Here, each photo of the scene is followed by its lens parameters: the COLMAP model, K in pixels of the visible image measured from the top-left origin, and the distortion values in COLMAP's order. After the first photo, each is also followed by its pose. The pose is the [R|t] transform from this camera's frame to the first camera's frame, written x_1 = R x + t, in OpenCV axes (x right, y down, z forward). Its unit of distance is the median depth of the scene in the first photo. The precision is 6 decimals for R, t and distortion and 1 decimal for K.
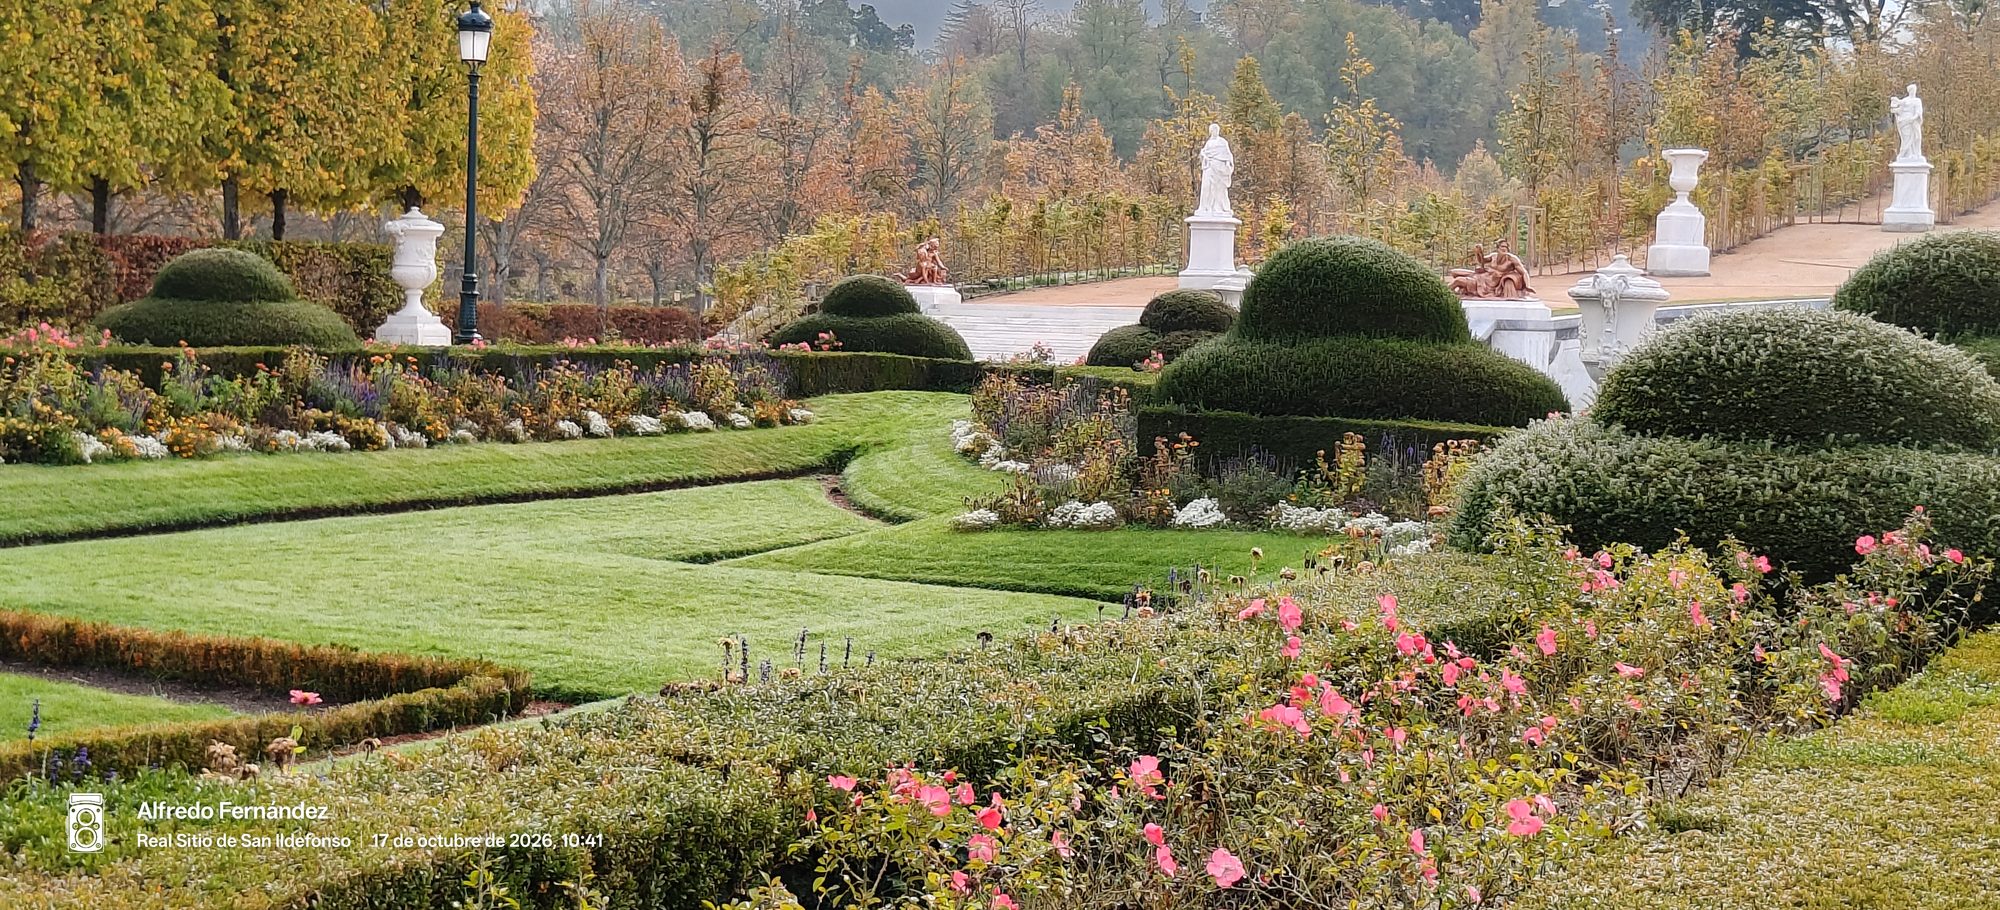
lens RADIAL K [[2790.3, 0, 1000.0], [0, 2790.3, 455.0], [0, 0, 1]] dist [0.138236, -0.403180]
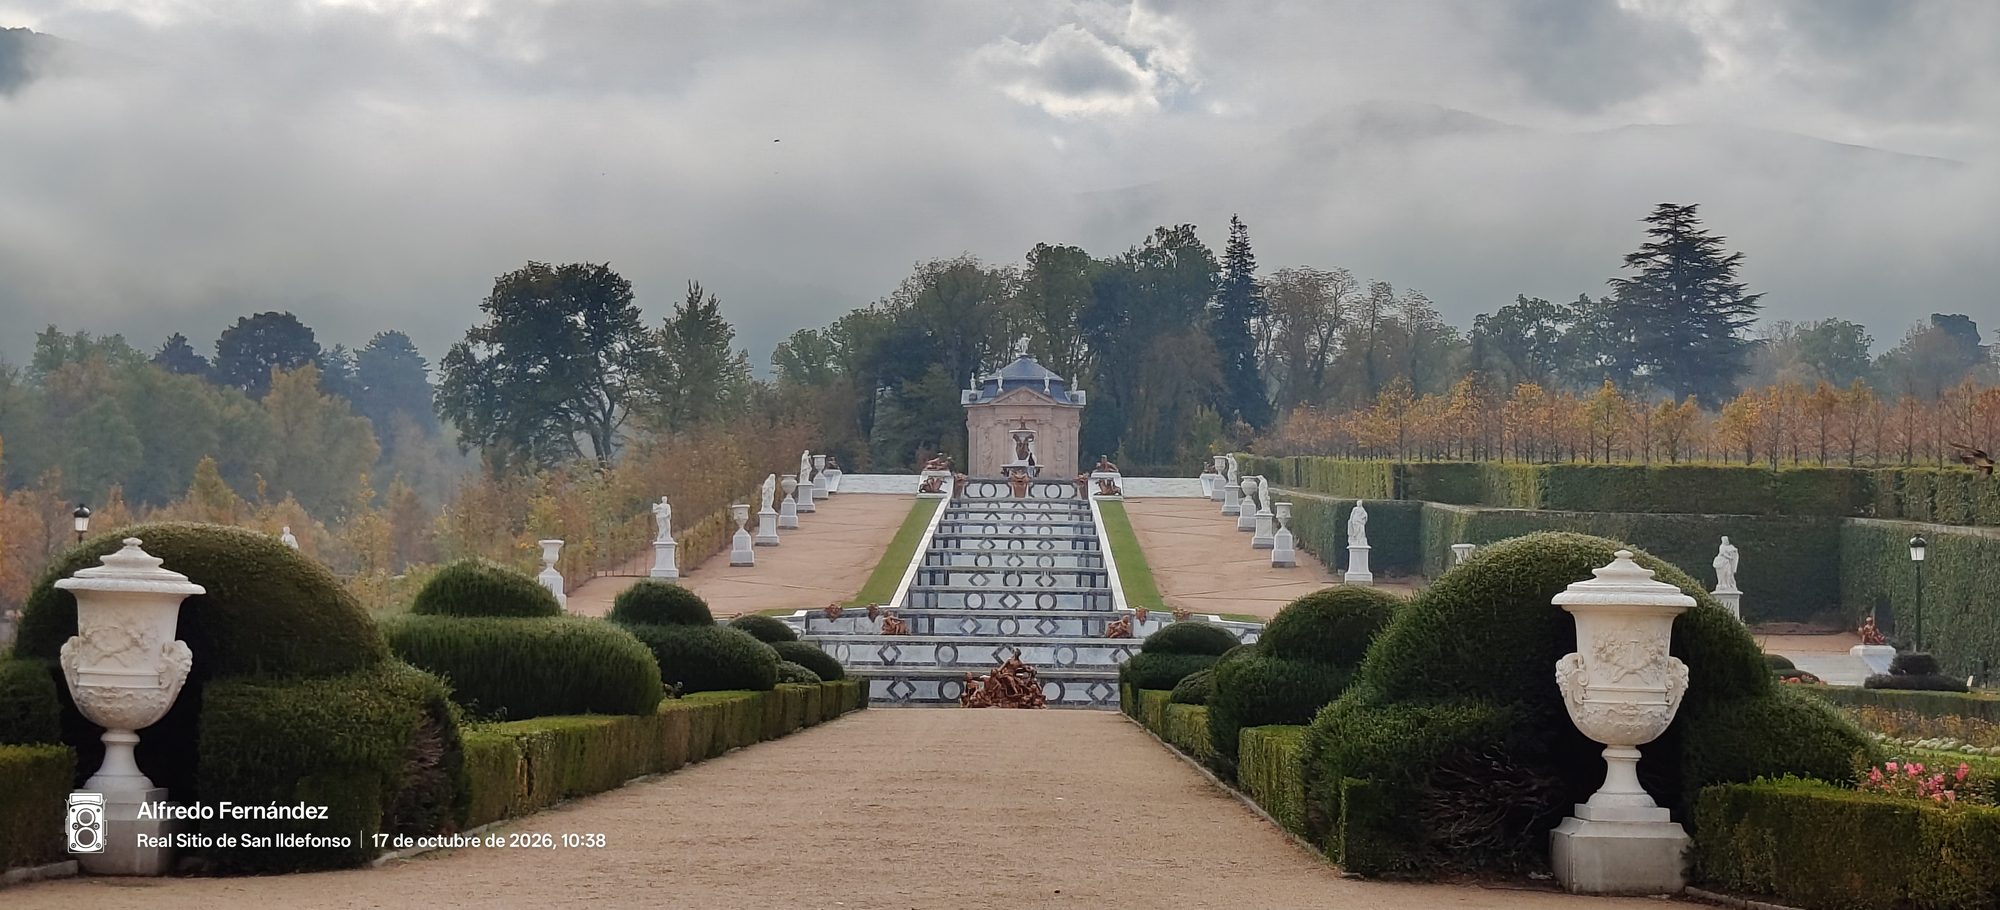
lens RADIAL K [[2715.7, 0, 937.0], [0, 2715.7, 483.8], [0, 0, 1]] dist [0.011972, -0.078098]
pose [[0.903279, 0.000110, 0.429053, -0.073486], [0.043694, 0.994778, -0.092242, 0.006659], [-0.426822, 0.102067, 0.898557, -0.173906]]
